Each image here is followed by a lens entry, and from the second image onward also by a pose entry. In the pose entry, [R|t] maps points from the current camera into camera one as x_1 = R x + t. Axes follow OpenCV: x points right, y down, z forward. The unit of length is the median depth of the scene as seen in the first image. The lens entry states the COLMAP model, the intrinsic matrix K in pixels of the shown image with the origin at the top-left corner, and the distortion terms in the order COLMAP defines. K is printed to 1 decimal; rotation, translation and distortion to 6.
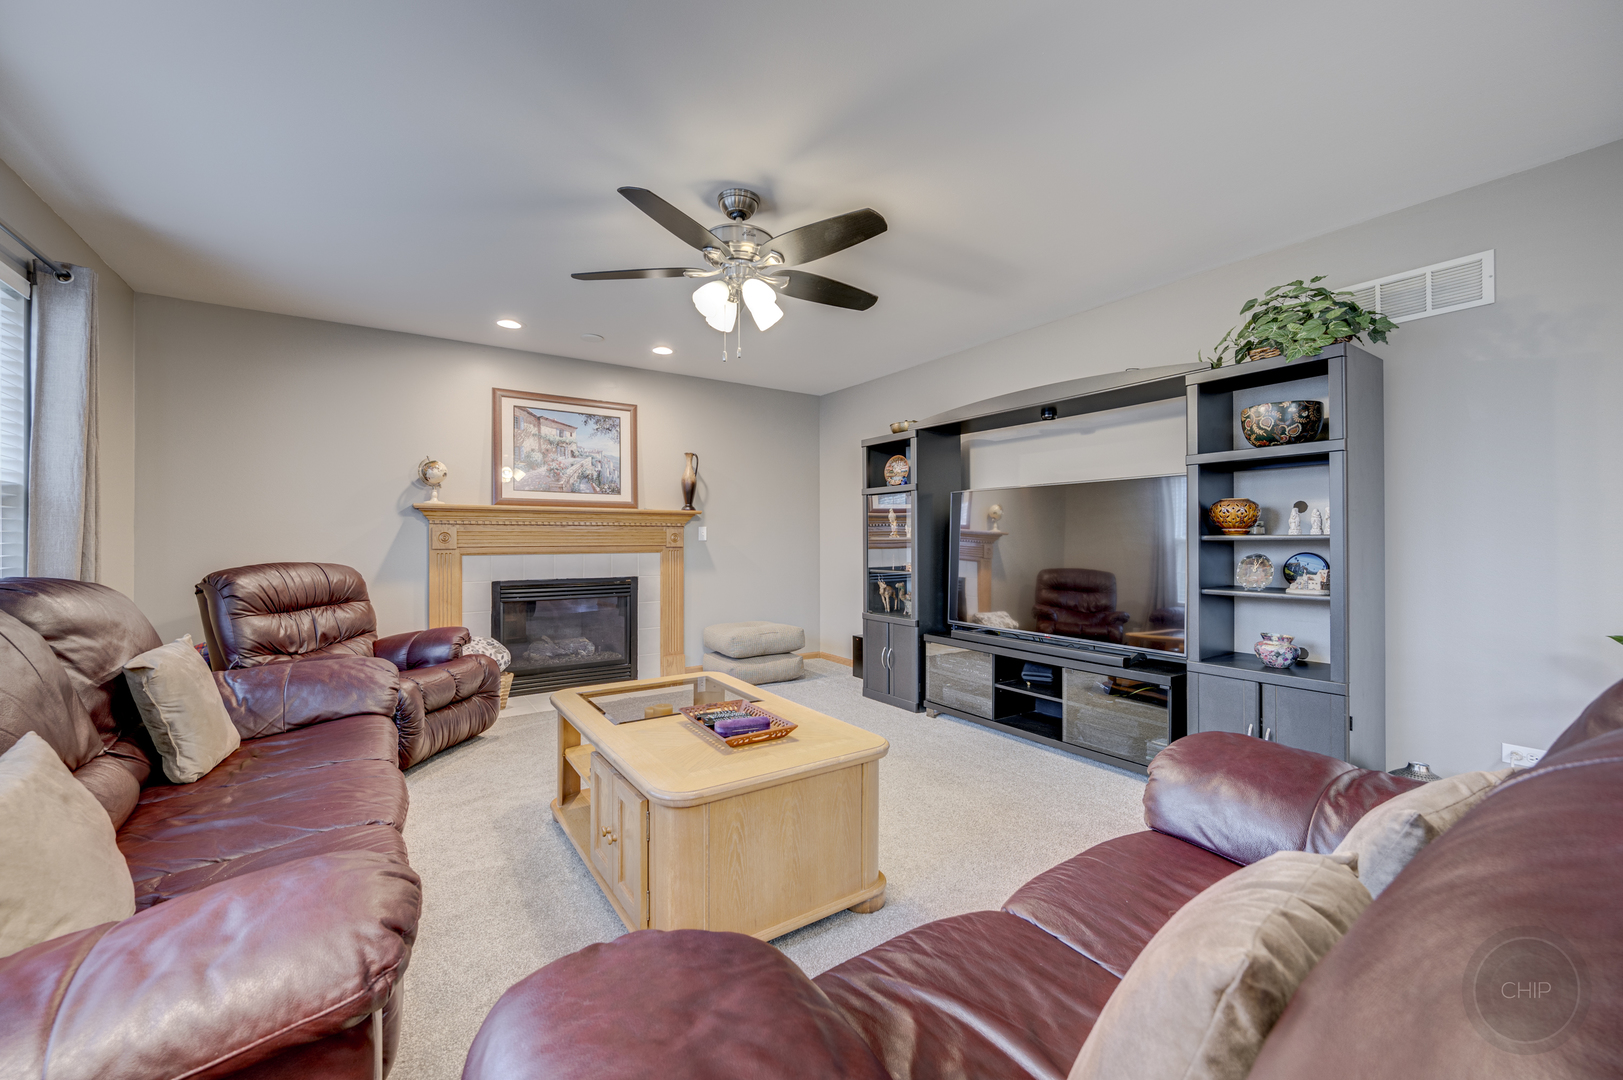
lens RADIAL K [[639.7, 0, 811.9], [0, 639.7, 536.3], [0, 0, 1]] dist [-0.000847, 0.000141]
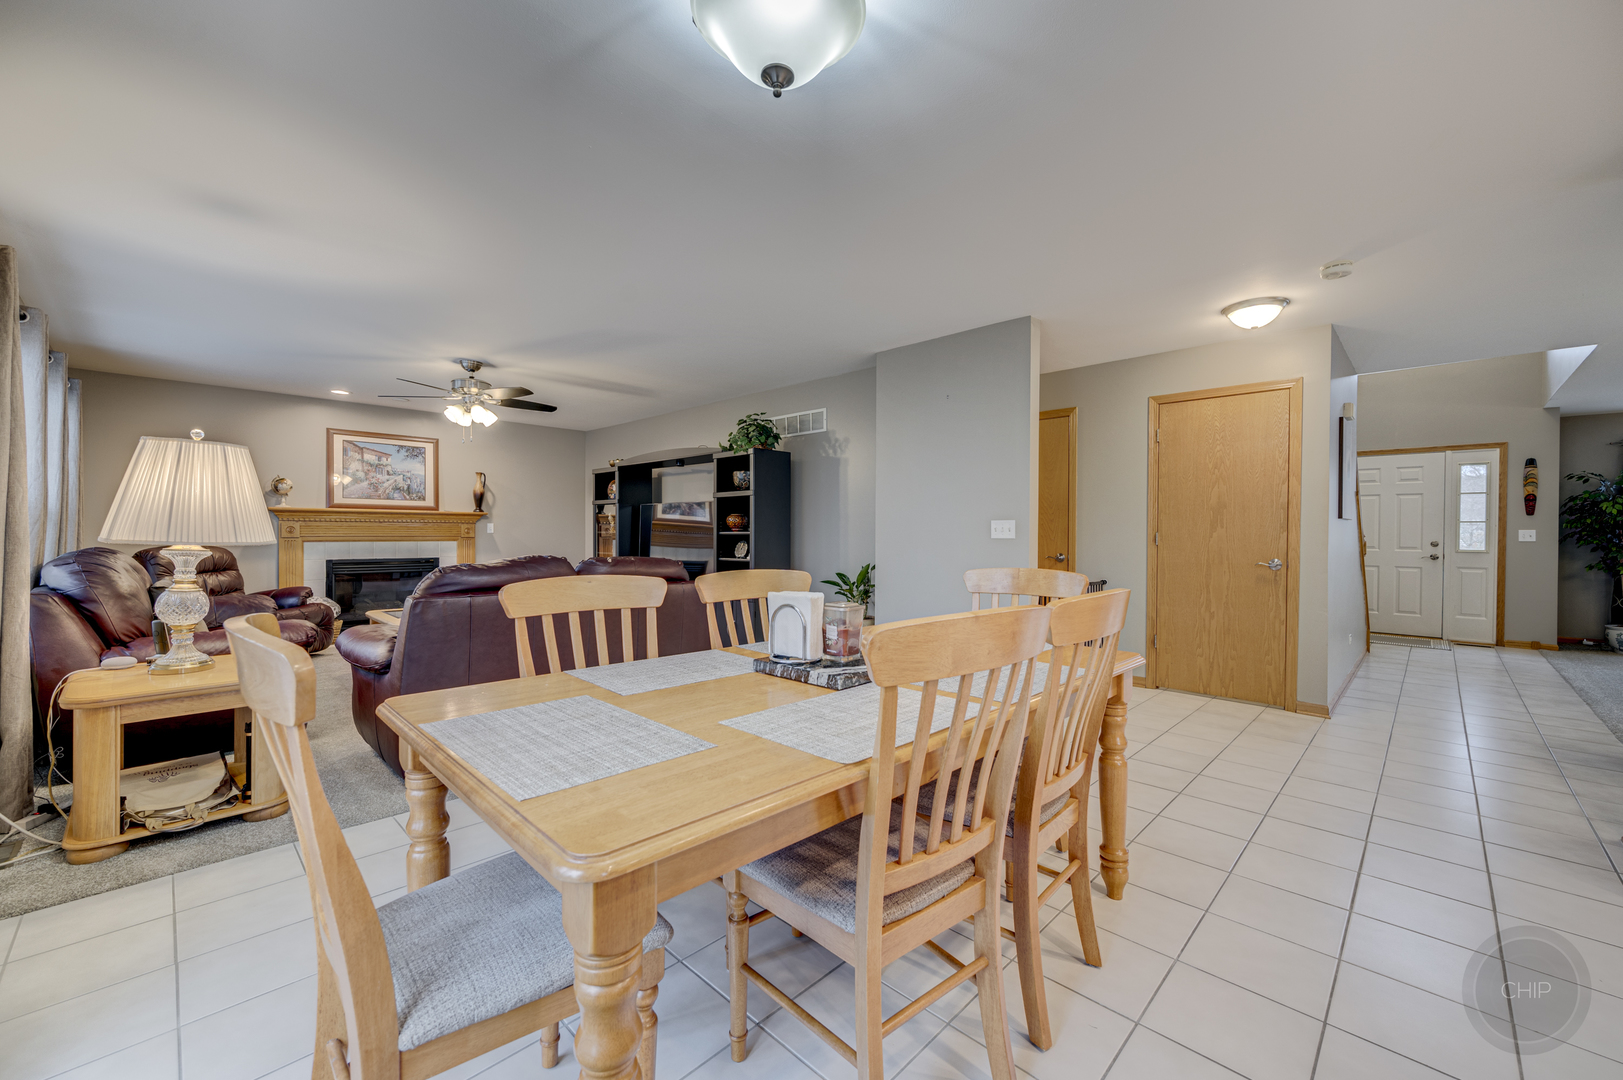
lens RADIAL K [[639.7, 0, 811.9], [0, 639.7, 536.3], [0, 0, 1]] dist [-0.000847, 0.000141]
pose [[0.979129, 0.005495, 0.203165, 0.294225], [-0.007243, 0.999943, 0.007862, -0.002995], [-0.203110, -0.009170, 0.979113, -0.665357]]
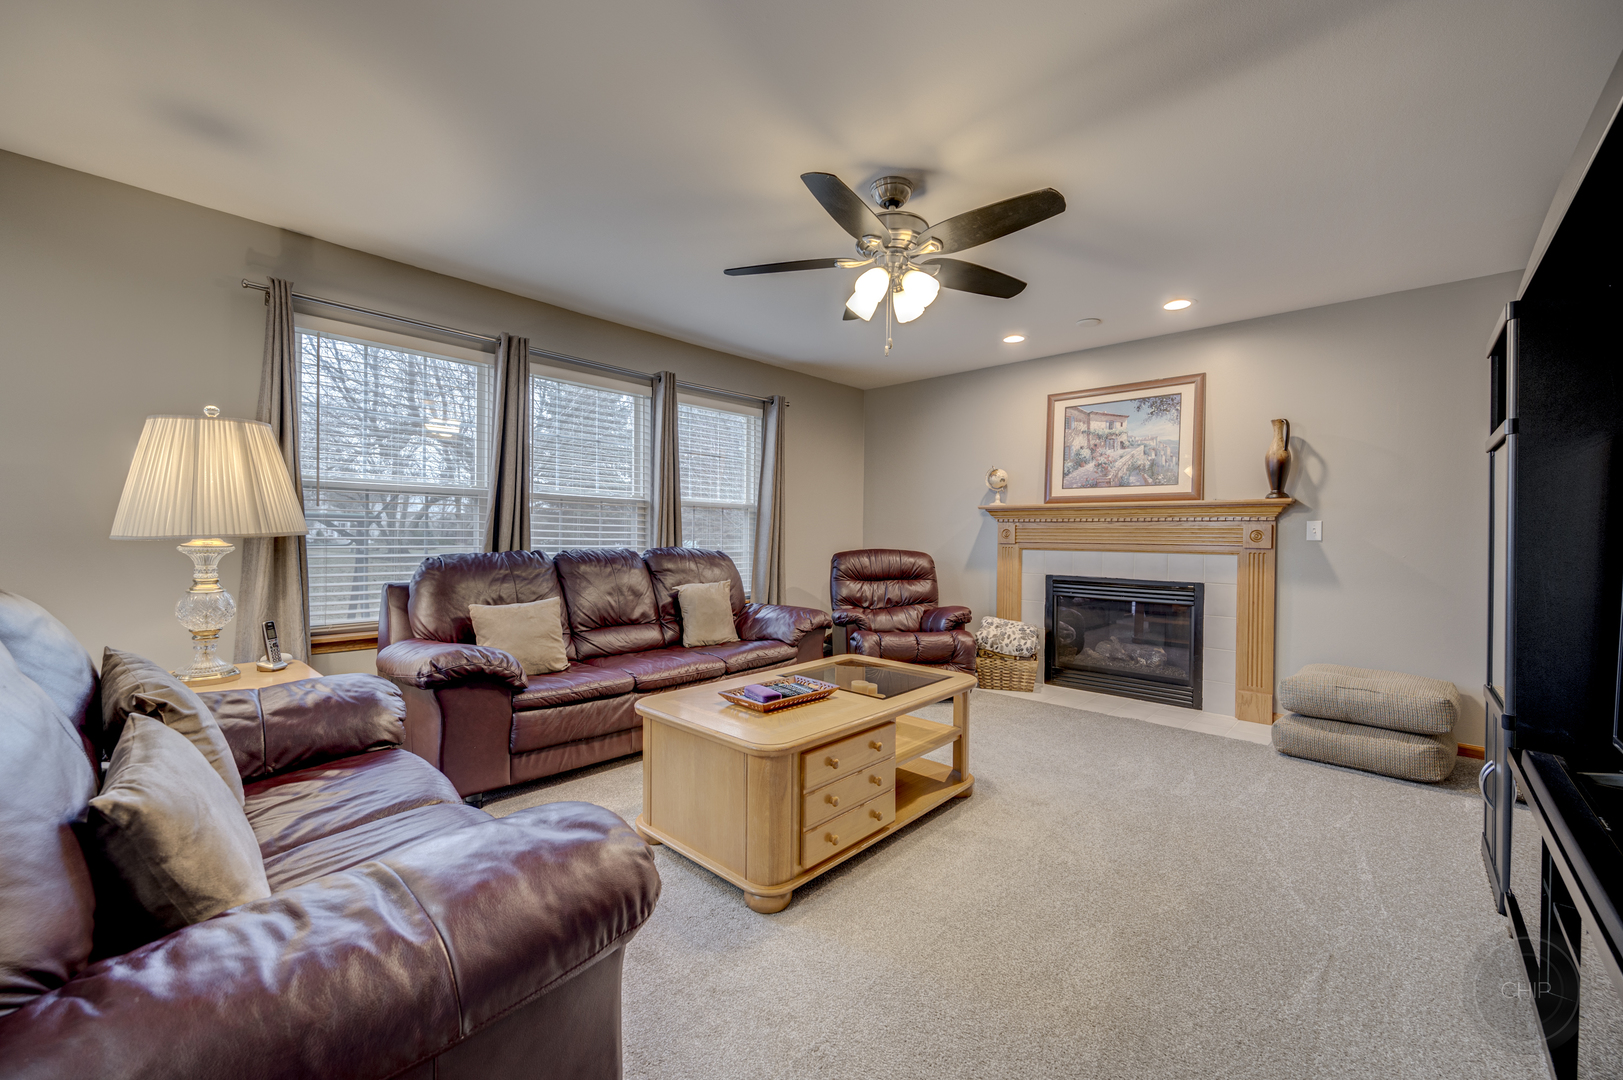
lens RADIAL K [[639.7, 0, 811.9], [0, 639.7, 536.3], [0, 0, 1]] dist [-0.000847, 0.000141]
pose [[0.228141, 0.005718, -0.973611, 0.460674], [-0.008755, 0.999954, 0.003821, 0.005094], [0.973589, 0.007652, 0.228181, 0.369424]]
